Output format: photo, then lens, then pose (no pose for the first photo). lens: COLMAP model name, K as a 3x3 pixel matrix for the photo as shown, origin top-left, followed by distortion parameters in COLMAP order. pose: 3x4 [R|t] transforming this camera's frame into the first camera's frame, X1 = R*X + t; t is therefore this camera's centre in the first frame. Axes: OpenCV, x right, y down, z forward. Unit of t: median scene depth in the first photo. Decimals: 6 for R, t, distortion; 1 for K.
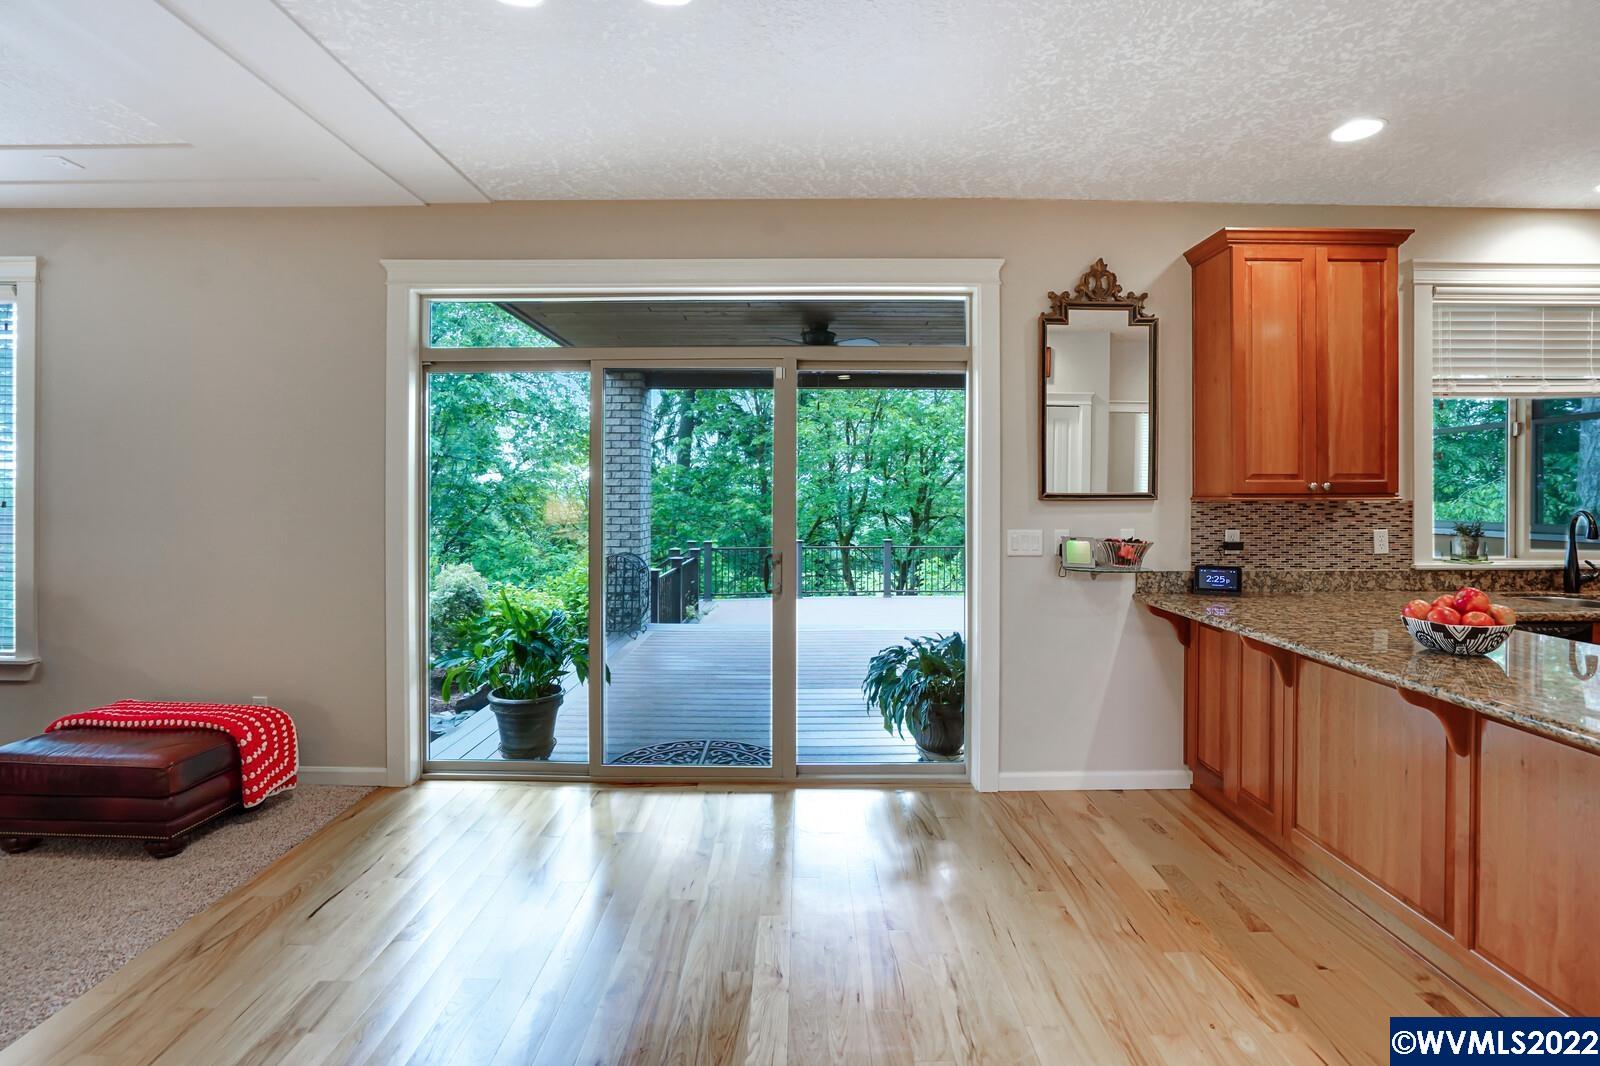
lens RADIAL K [[757.1, 0, 799.2], [0, 757.1, 504.5], [0, 0, 1]] dist [-0.055962, 0.020847]
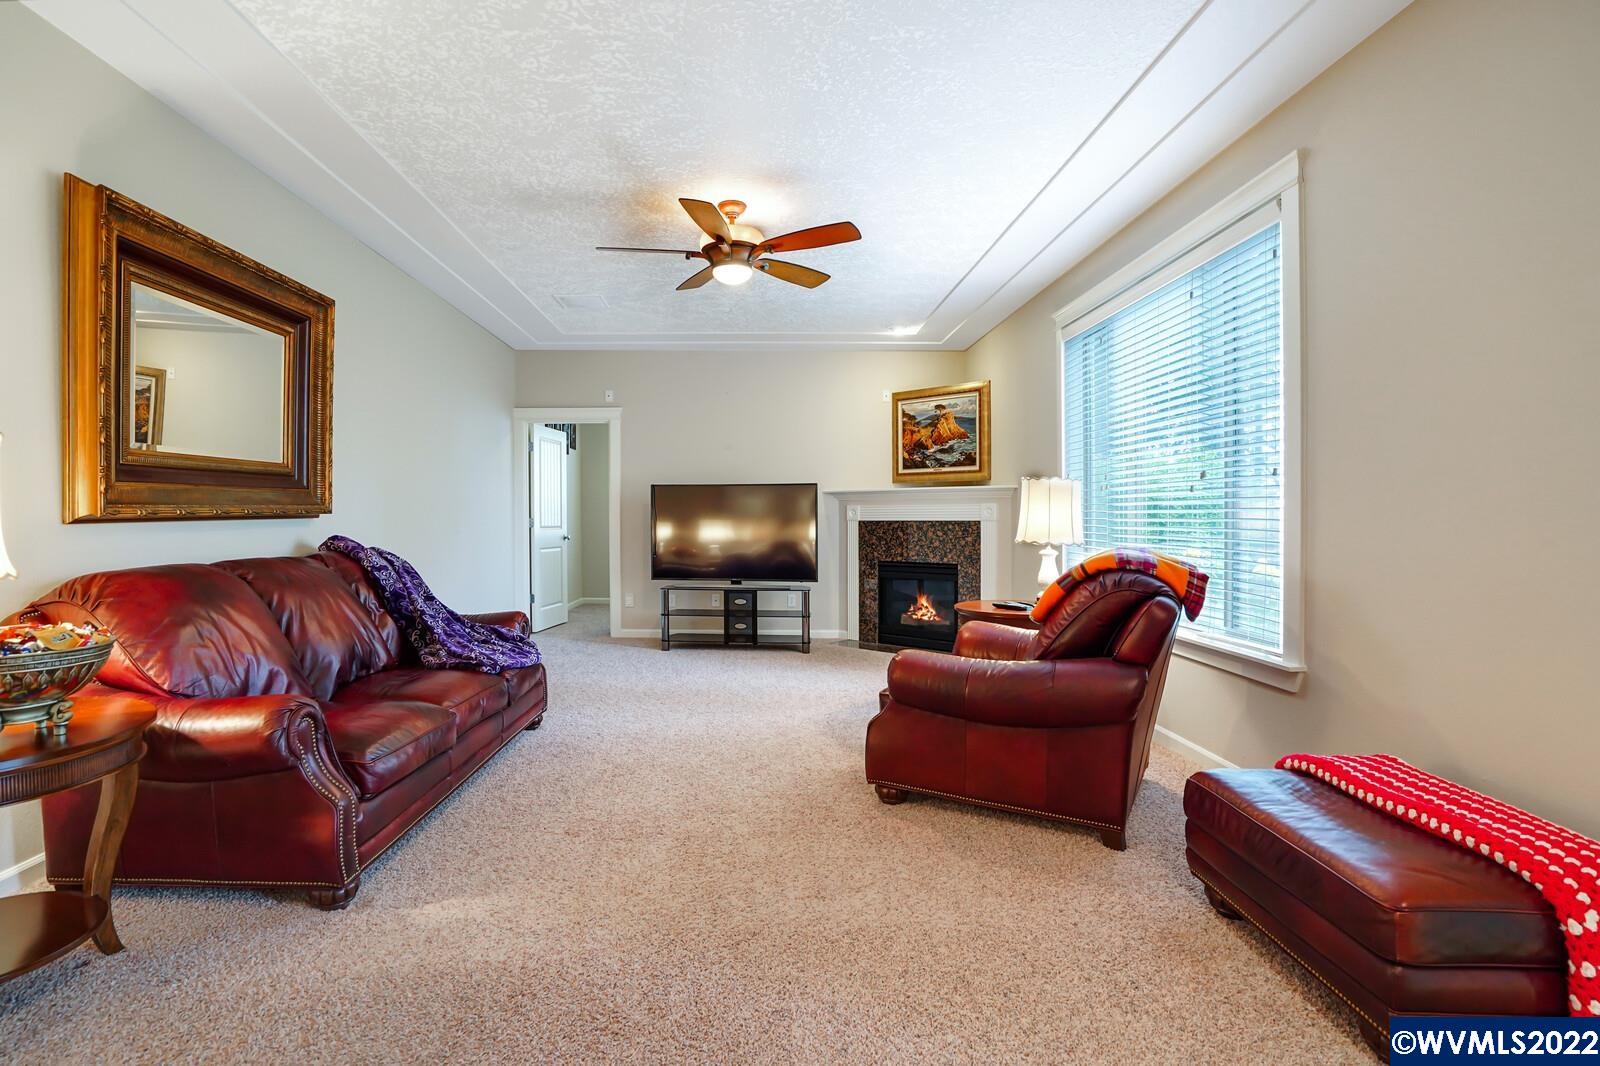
lens RADIAL K [[748.0, 0, 779.1], [0, 748.0, 520.6], [0, 0, 1]] dist [-0.035822, 0.013450]
pose [[0.017615, 0.005698, -0.999829, -0.294215], [-0.014409, 0.999881, 0.005445, 0.065032], [0.999741, 0.014310, 0.017695, 0.475175]]
